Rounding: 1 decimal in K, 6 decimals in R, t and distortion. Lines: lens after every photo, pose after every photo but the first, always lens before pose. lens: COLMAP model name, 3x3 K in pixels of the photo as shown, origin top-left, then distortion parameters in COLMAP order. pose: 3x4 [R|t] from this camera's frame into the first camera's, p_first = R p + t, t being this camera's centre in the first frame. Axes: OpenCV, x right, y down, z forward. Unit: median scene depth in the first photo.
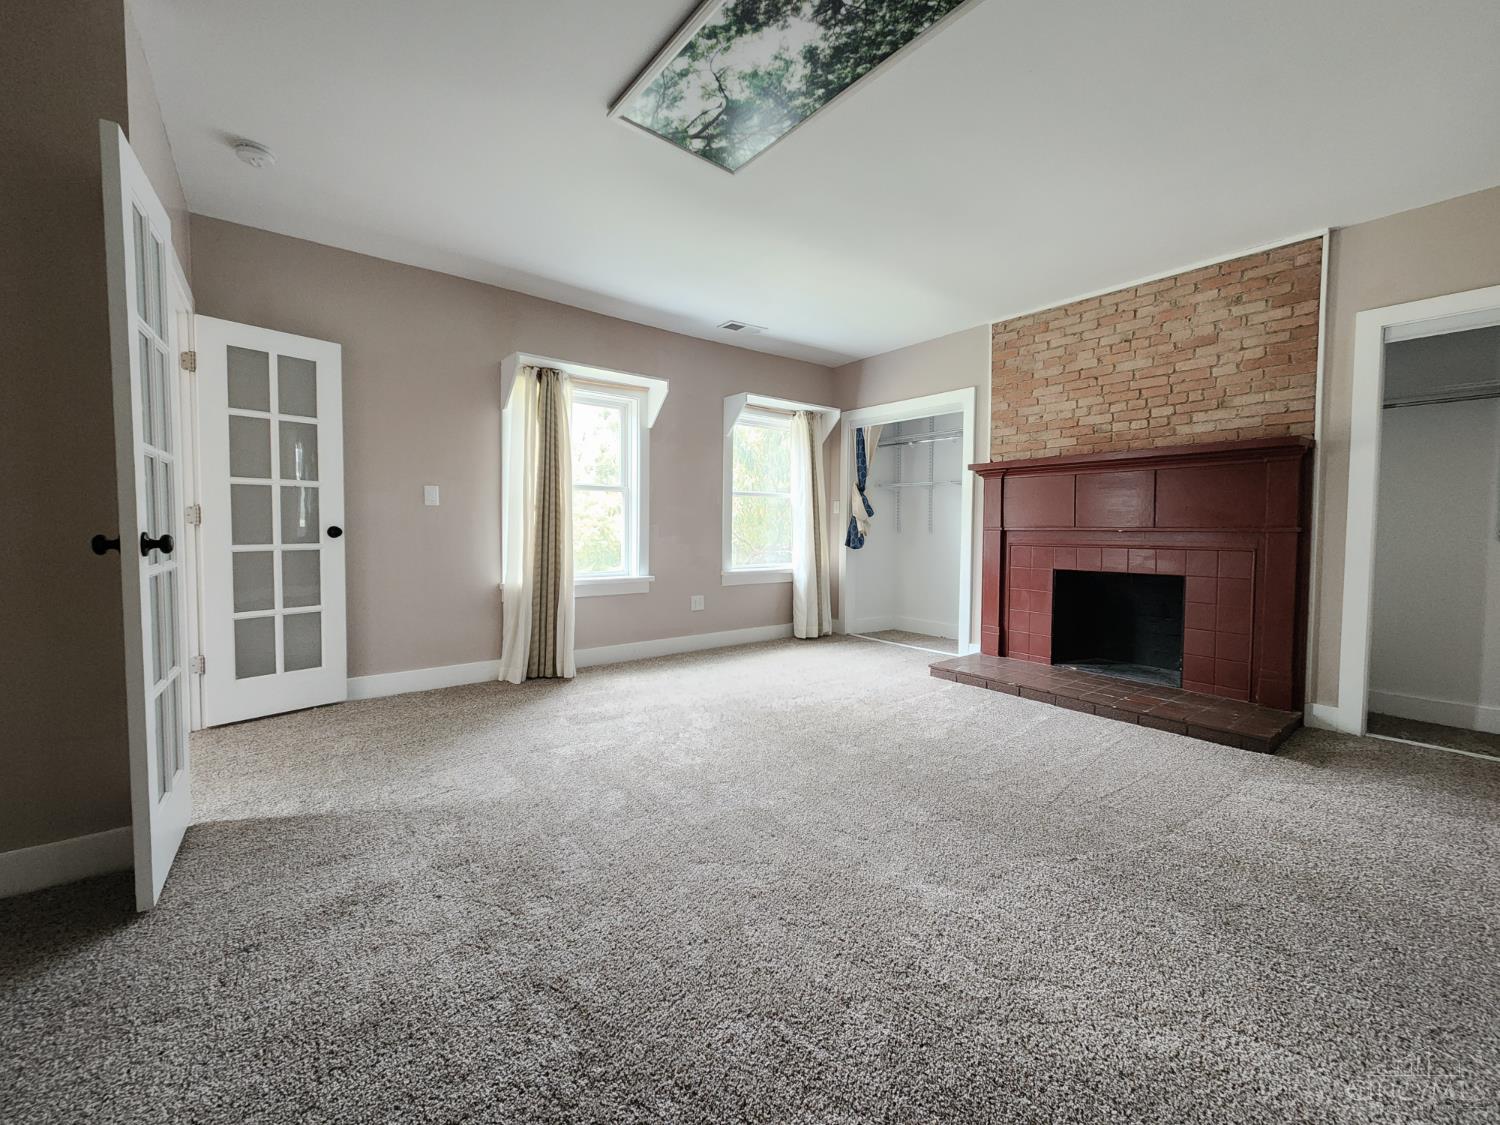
lens RADIAL K [[608.6, 0, 749.8], [0, 608.6, 549.9], [0, 0, 1]] dist [0.005742, -0.003654]
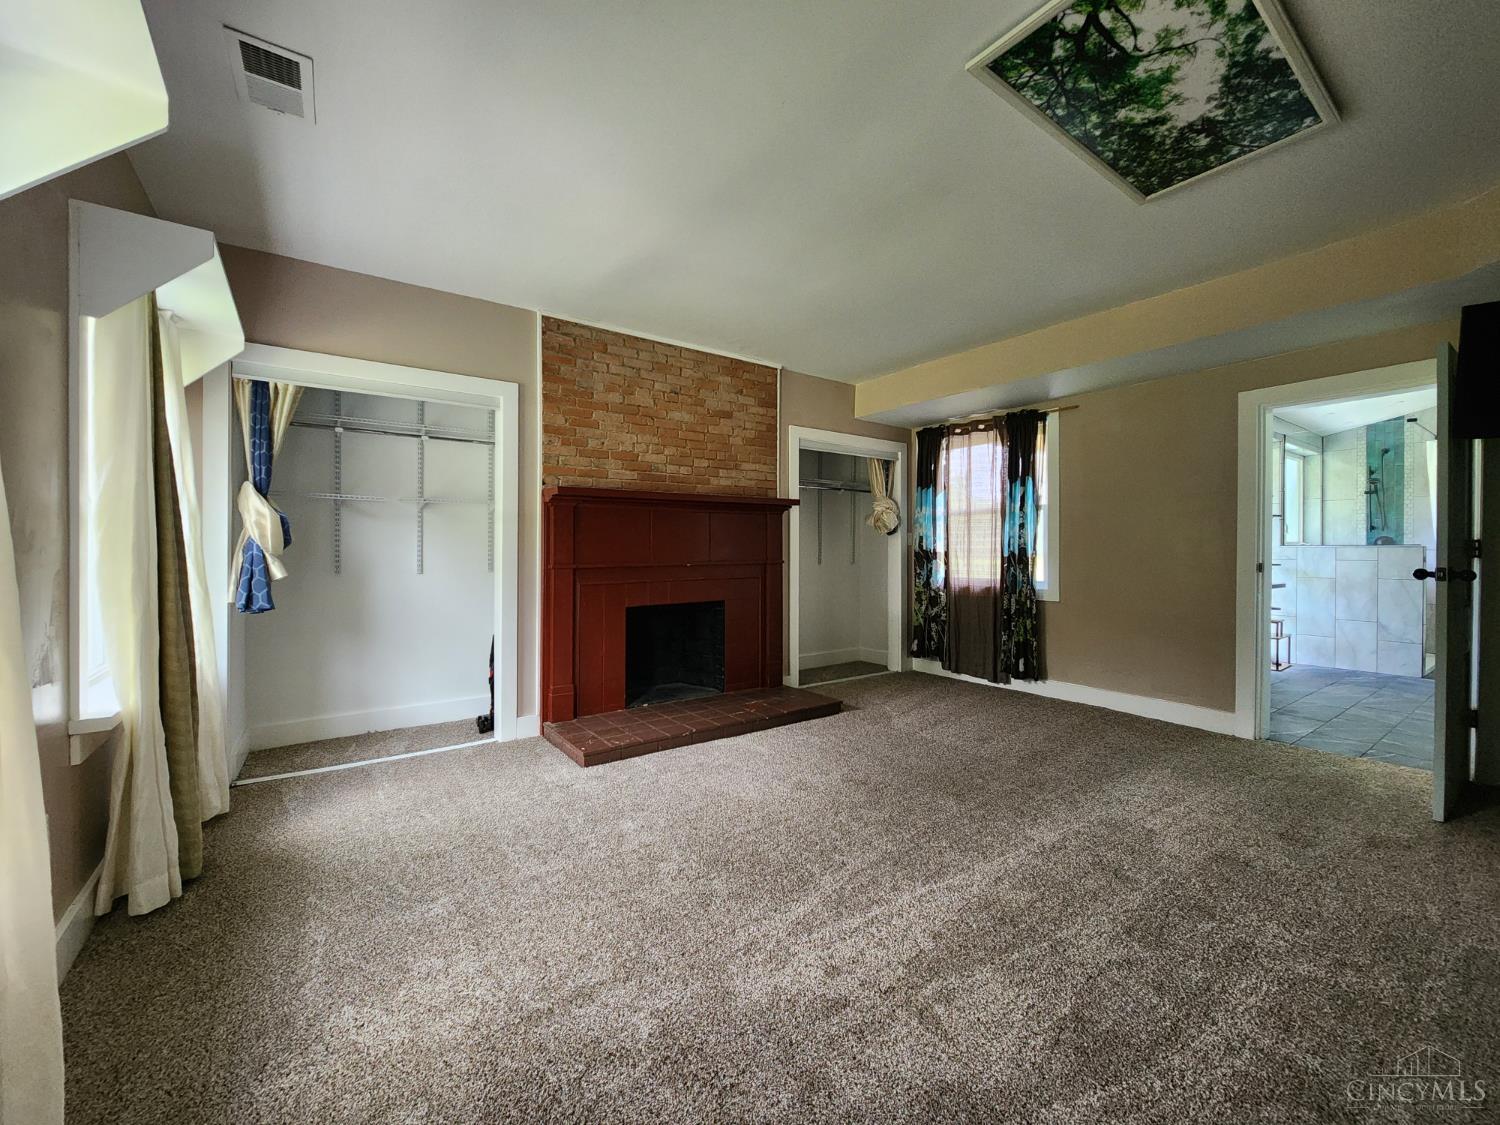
lens RADIAL K [[608.6, 0, 749.8], [0, 608.6, 549.9], [0, 0, 1]] dist [0.005742, -0.003654]
pose [[0.045524, -0.009479, 0.998918, -0.486856], [0.041403, 0.999114, 0.007594, -0.063021], [-0.998105, 0.041013, 0.045876, 0.841077]]
